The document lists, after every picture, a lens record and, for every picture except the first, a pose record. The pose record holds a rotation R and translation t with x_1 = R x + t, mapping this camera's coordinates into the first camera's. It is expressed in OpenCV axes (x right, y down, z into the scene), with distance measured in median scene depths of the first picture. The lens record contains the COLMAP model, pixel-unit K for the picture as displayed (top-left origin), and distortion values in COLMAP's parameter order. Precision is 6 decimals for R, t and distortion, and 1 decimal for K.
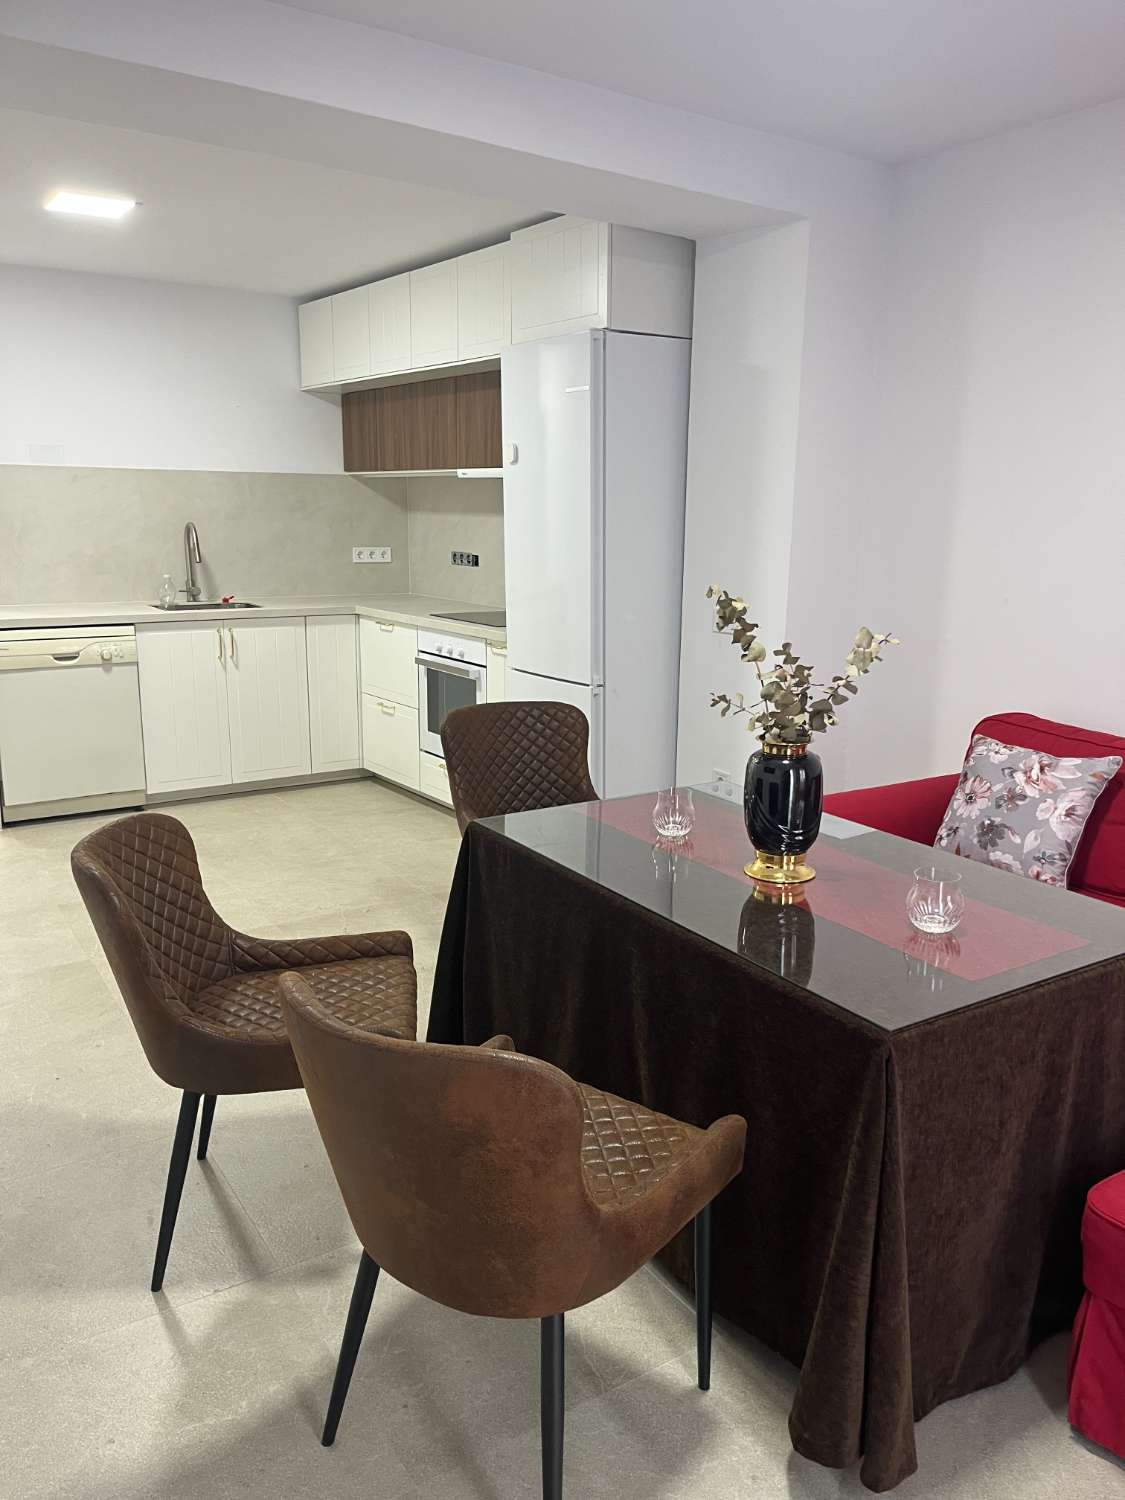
lens RADIAL K [[1137.3, 0, 574.0], [0, 1137.3, 759.2], [0, 0, 1]] dist [0.066398, -0.085905]
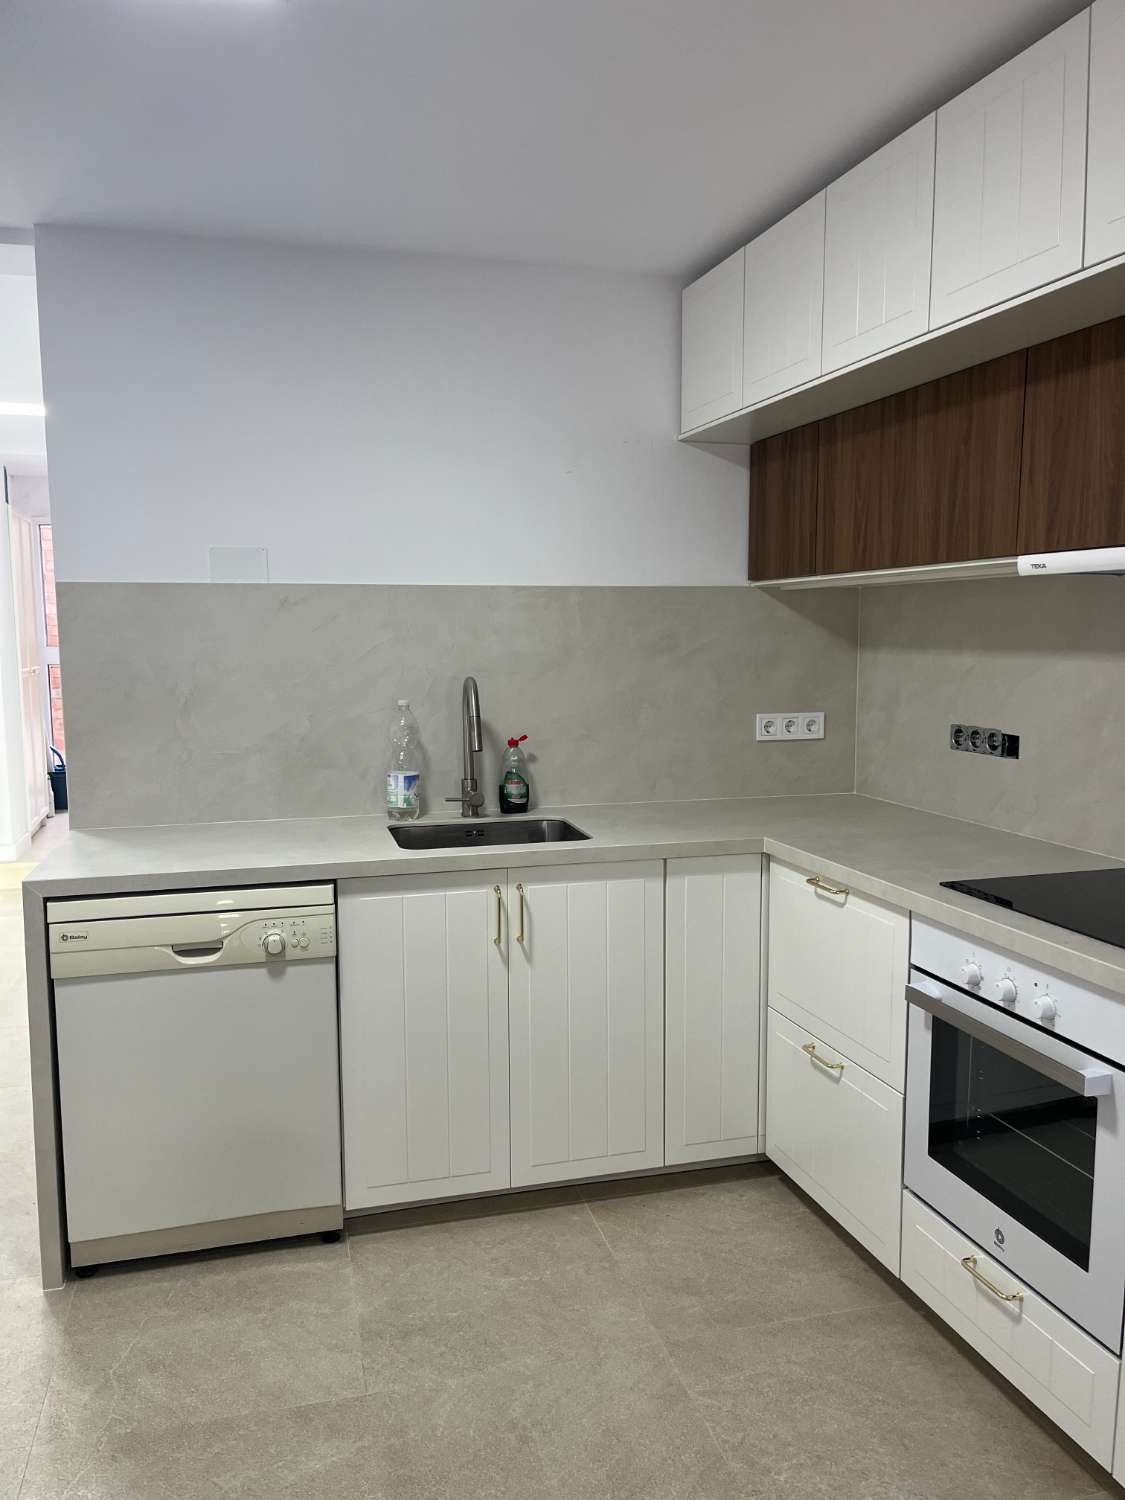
lens RADIAL K [[1137.3, 0, 574.9], [0, 1137.3, 759.5], [0, 0, 1]] dist [0.066398, -0.085905]
pose [[0.949434, 0.018799, -0.313404, -0.116237], [-0.052463, 0.993671, -0.099329, -0.116532], [0.309553, 0.110749, 0.944411, 0.507713]]
